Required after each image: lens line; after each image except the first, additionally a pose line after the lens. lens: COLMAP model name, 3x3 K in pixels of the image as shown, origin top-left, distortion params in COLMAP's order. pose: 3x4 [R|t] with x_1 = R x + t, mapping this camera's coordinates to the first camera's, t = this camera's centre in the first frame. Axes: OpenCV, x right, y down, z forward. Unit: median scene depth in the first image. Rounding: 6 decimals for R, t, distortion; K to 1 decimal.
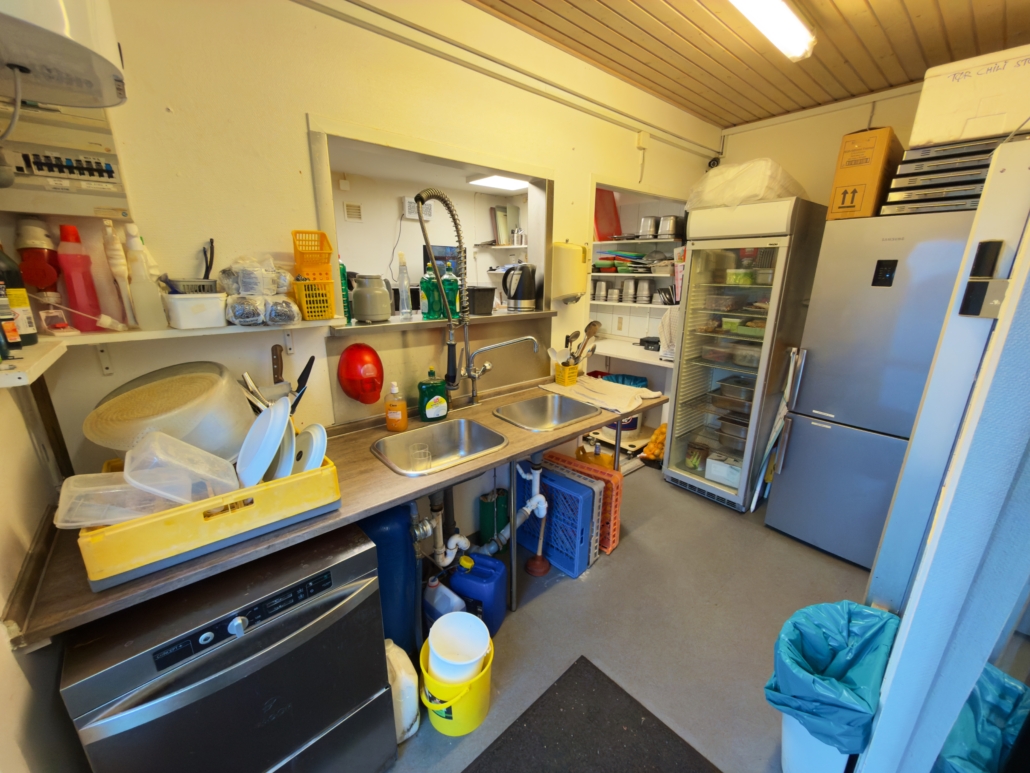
lens RADIAL K [[410.2, 0, 514.7], [0, 410.2, 387.4], [0, 0, 1]] dist [0.000172, 0.000705]
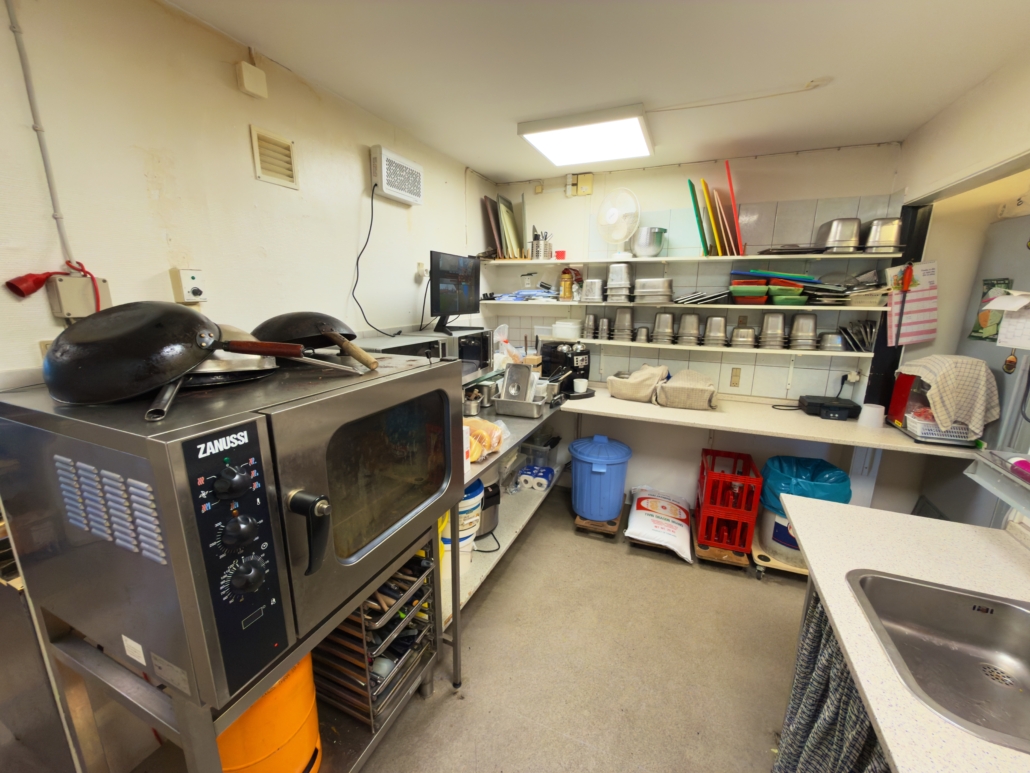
lens RADIAL K [[410.2, 0, 516.0], [0, 410.2, 383.3], [0, 0, 1]] dist [0.000172, 0.000705]
pose [[0.893885, -0.104434, 0.435962, -0.389139], [0.128246, 0.991416, -0.025461, -0.188060], [-0.429560, 0.078669, 0.899605, 0.591334]]
